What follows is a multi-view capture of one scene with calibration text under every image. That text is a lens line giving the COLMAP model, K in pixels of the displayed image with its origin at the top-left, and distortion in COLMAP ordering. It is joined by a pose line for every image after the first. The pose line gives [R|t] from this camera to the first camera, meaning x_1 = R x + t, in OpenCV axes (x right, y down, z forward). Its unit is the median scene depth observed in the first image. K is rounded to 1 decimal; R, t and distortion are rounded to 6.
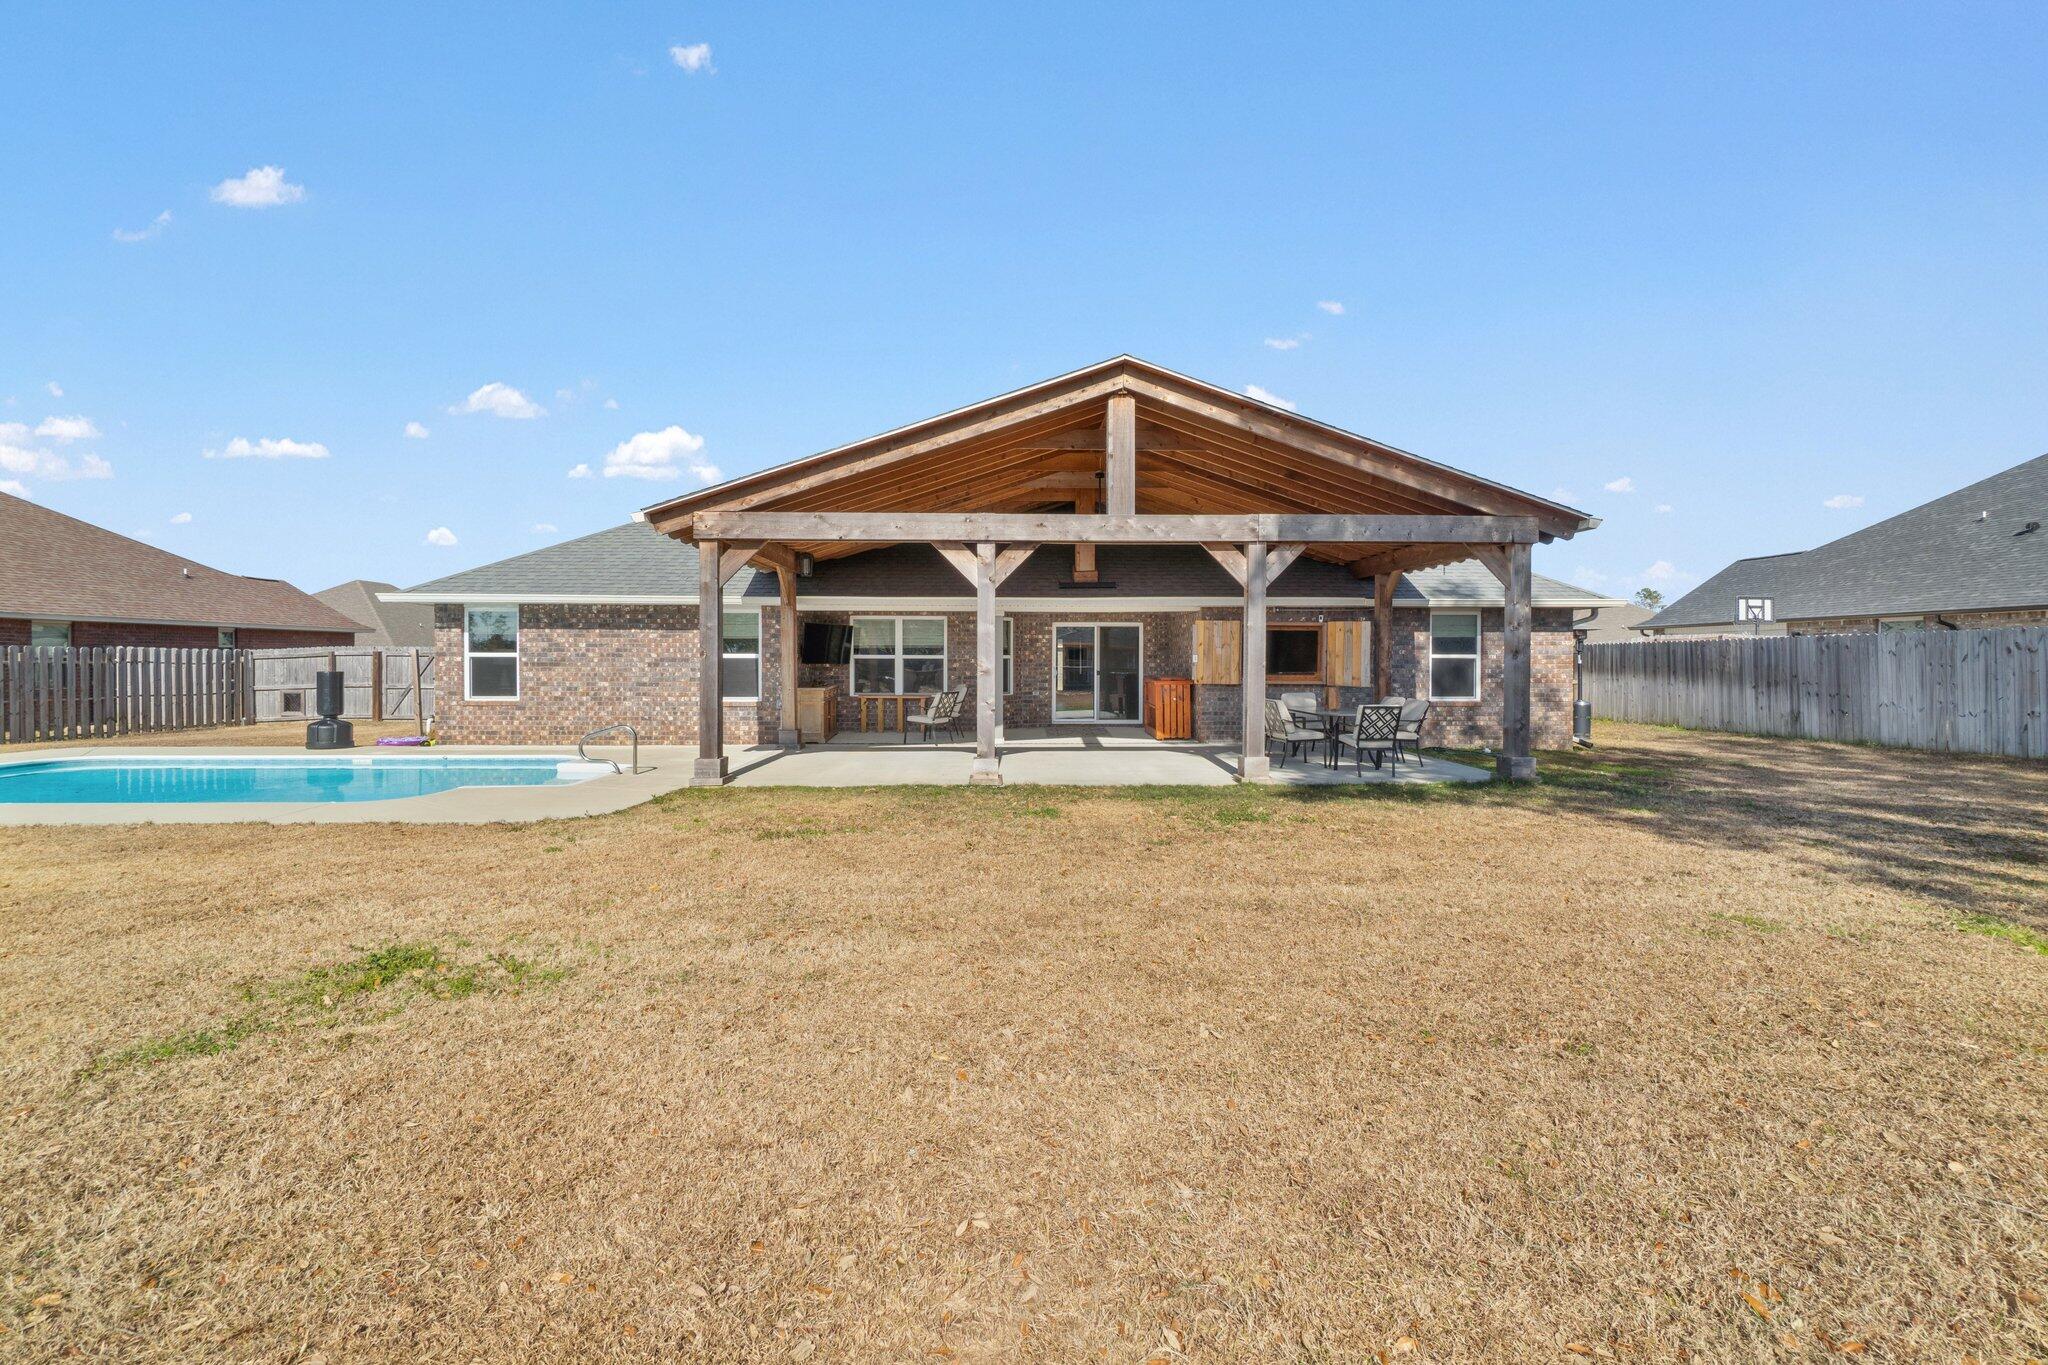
lens RADIAL K [[889.0, 0, 1017.8], [0, 889.0, 658.0], [0, 0, 1]] dist [-0.003194, 0.000095]
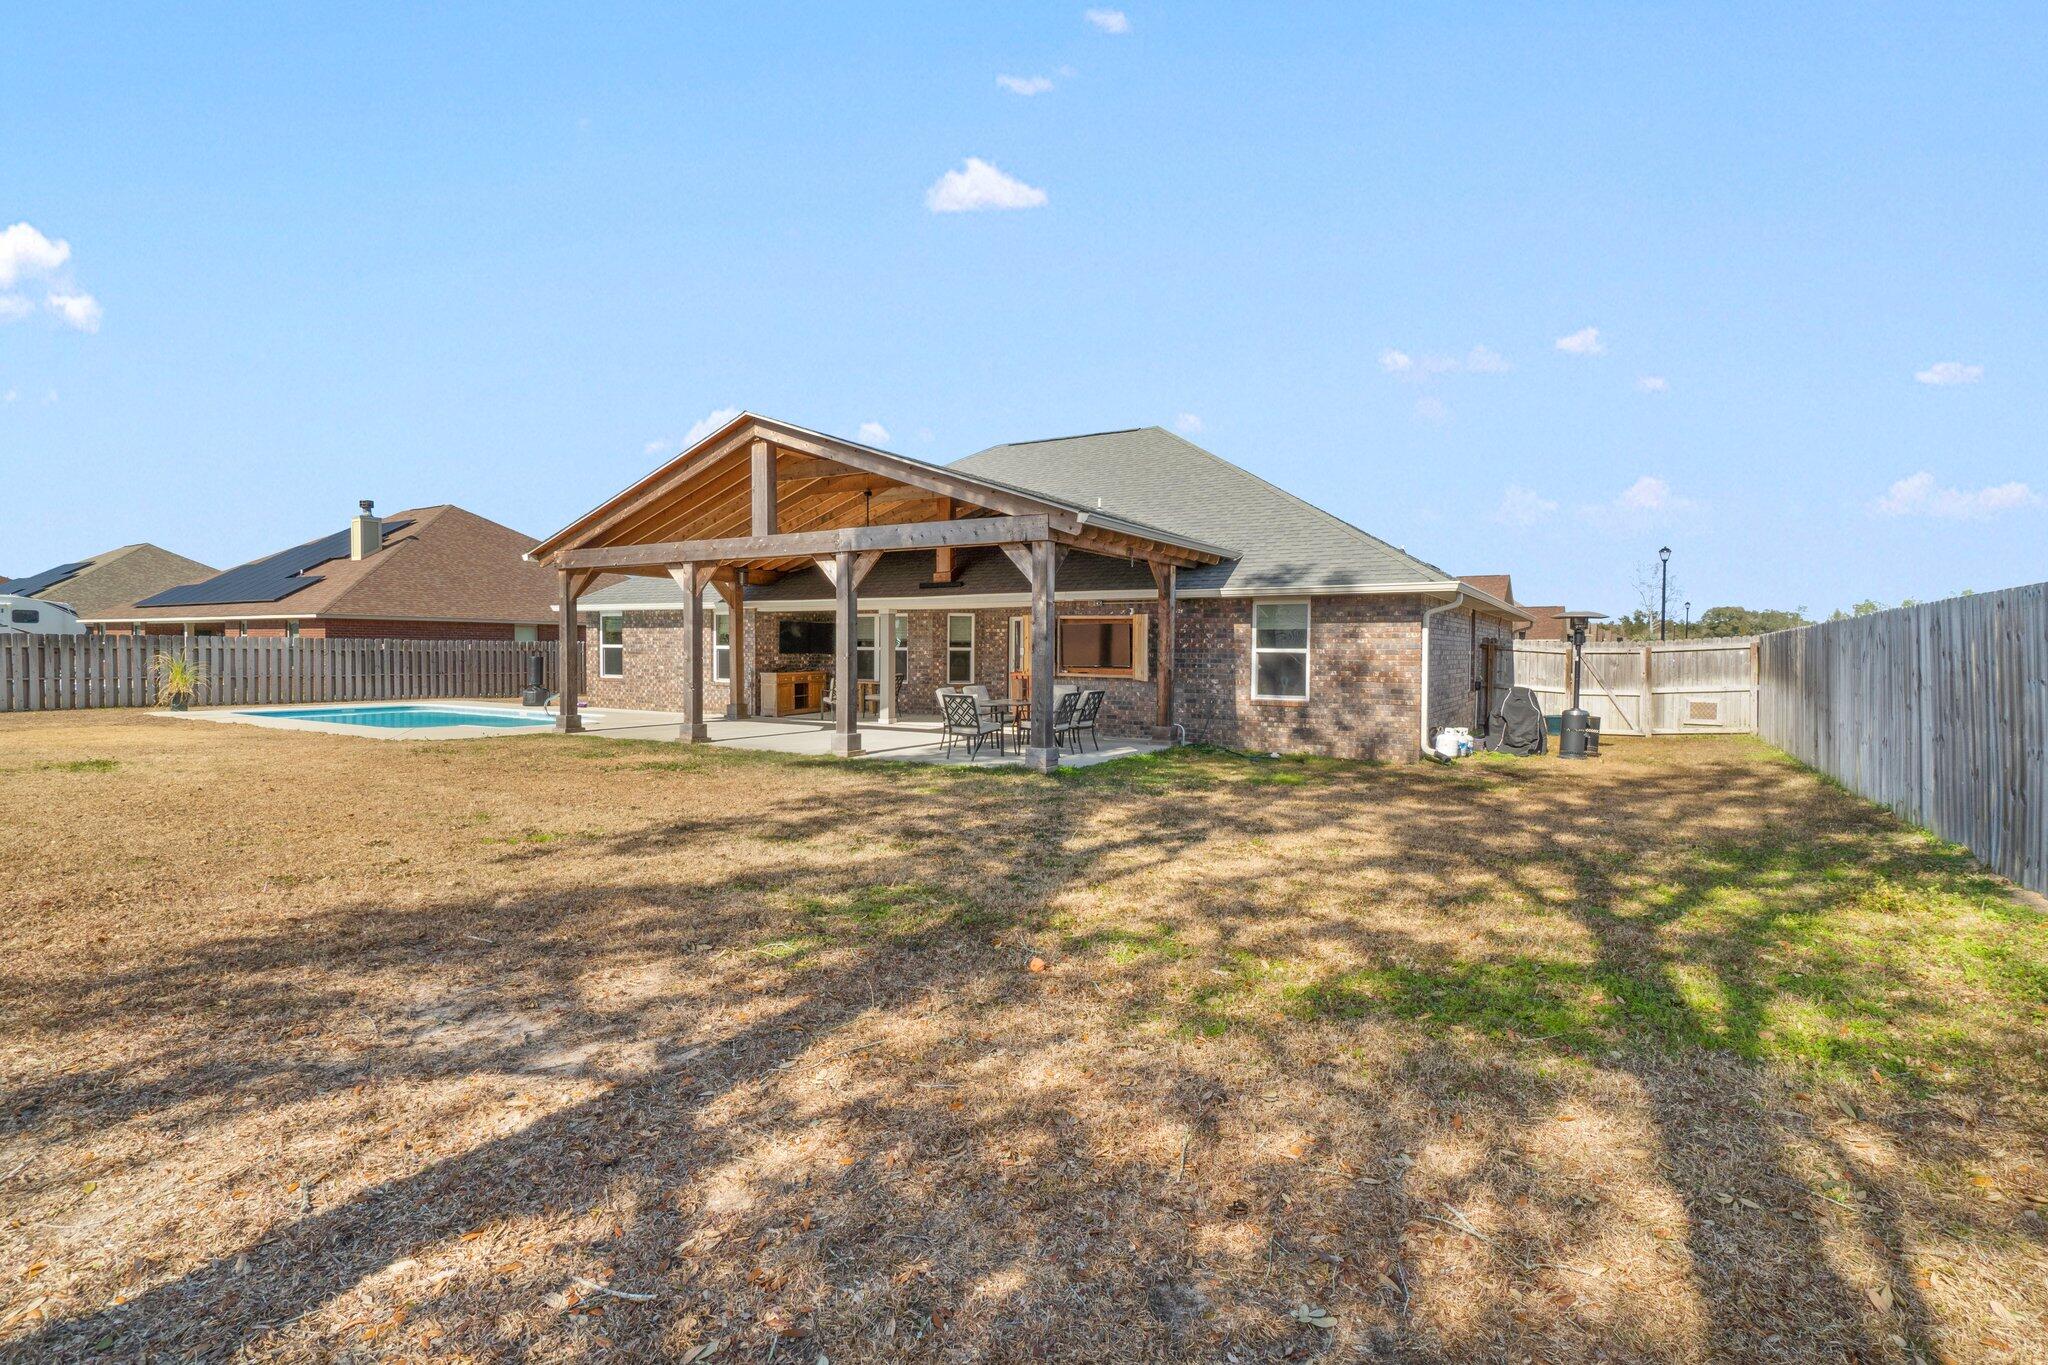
lens RADIAL K [[959.4, 0, 1019.5], [0, 959.4, 648.9], [0, 0, 1]] dist [0.000459, 0.000106]
pose [[0.839178, 0.003788, -0.543843, 0.820793], [-0.005426, 0.999984, -0.001407, -0.000396], [0.543829, 0.004132, 0.839186, 0.046462]]
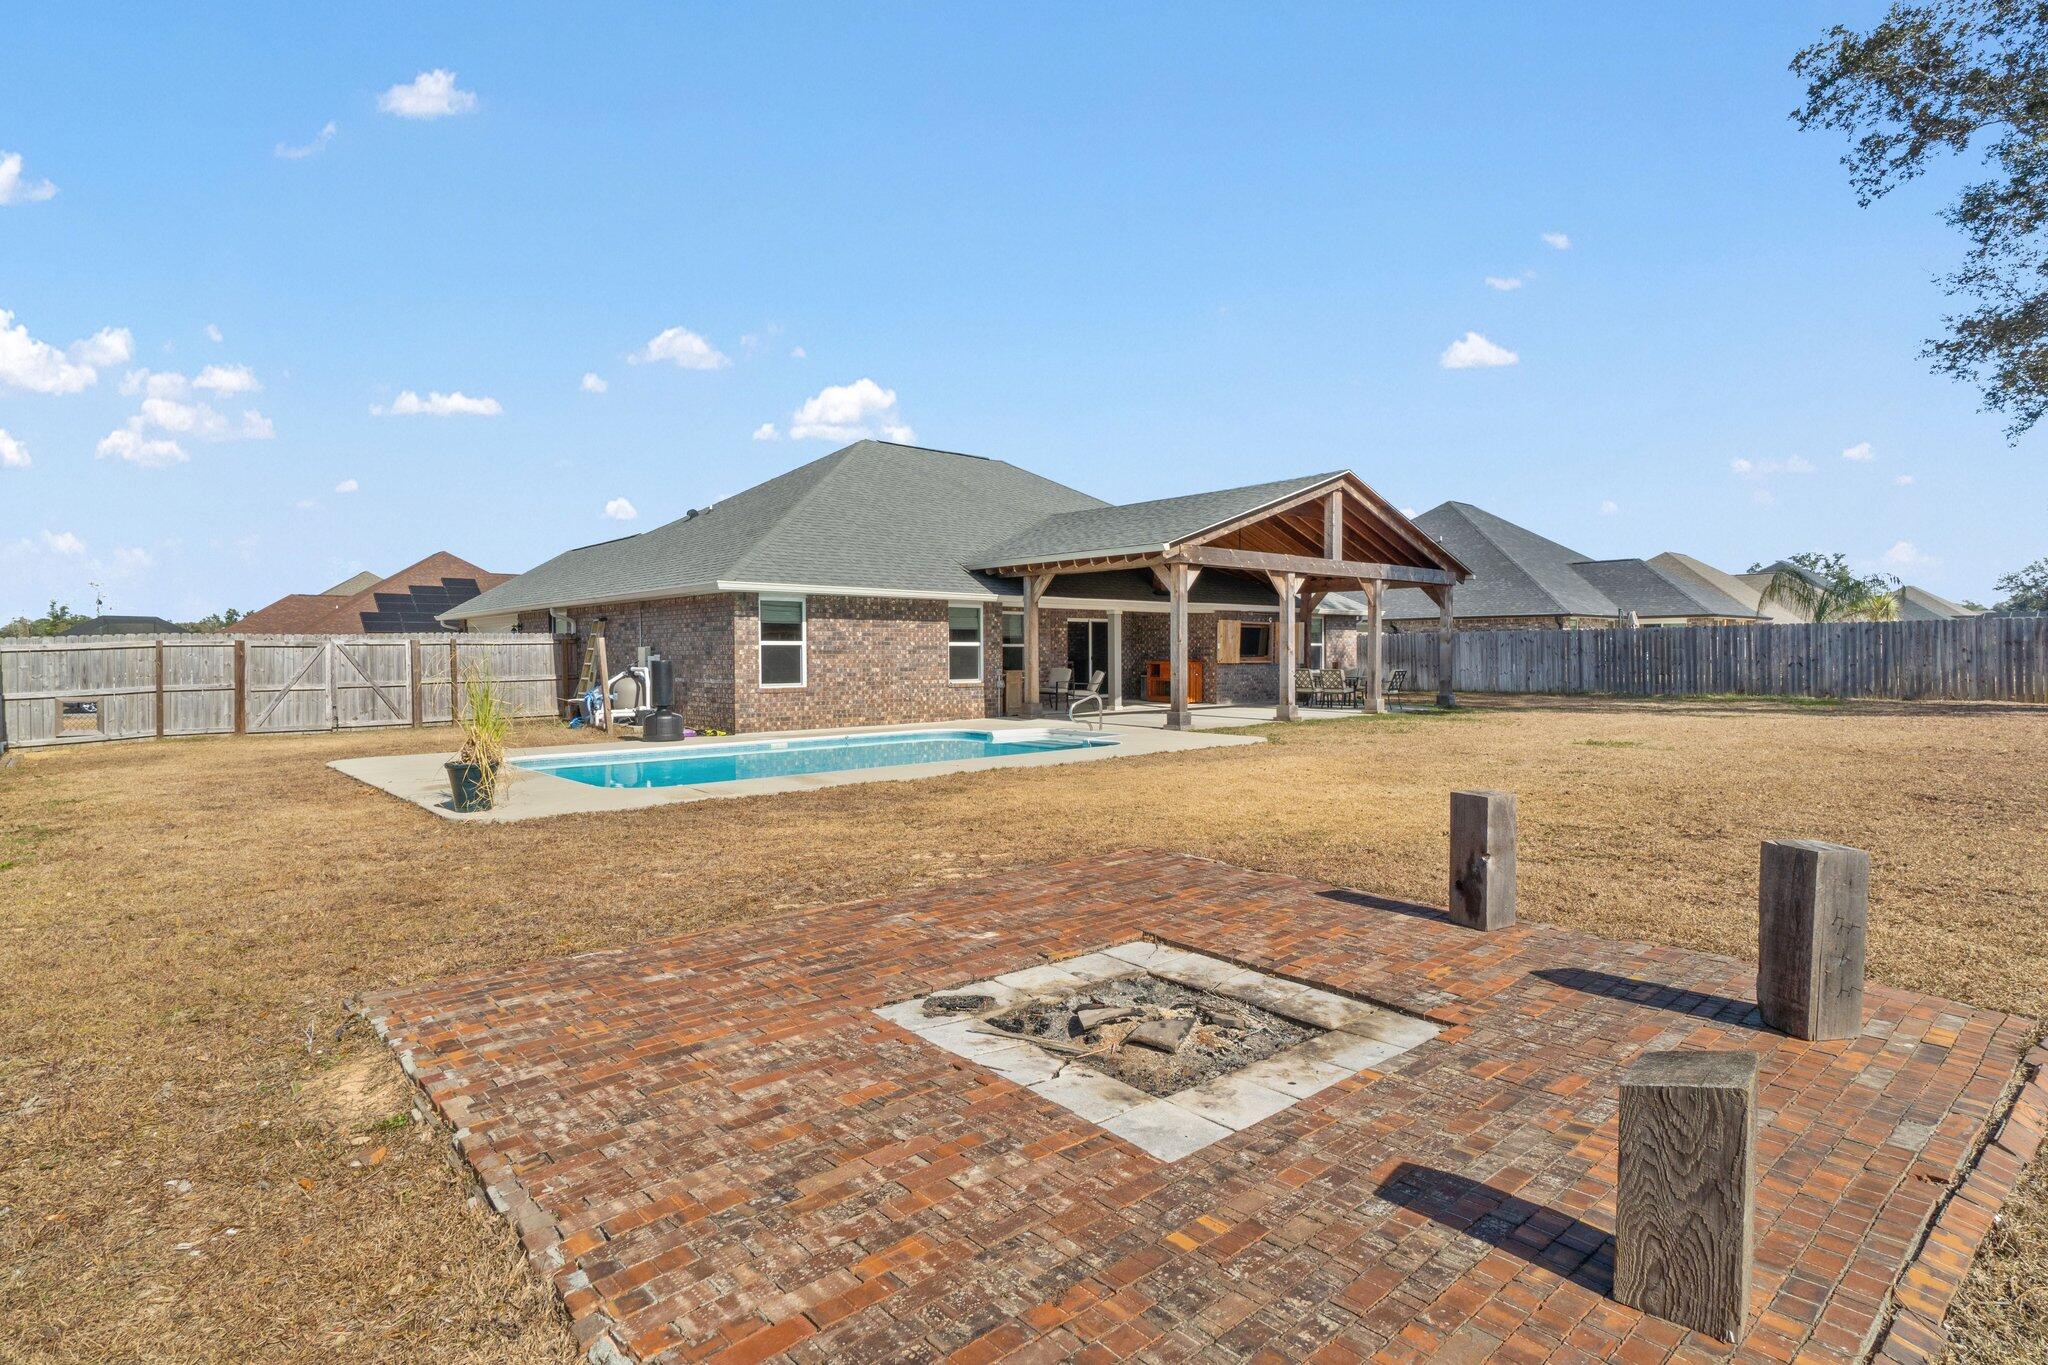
lens RADIAL K [[1034.5, 0, 1024.0], [0, 1034.5, 682.5], [0, 0, 1]] dist [-0.070138, 0.000033]
pose [[0.775003, -0.023778, 0.631510, -1.132948], [0.004469, 0.999473, 0.032149, 0.004867], [-0.631942, -0.022093, 0.774701, -0.105159]]
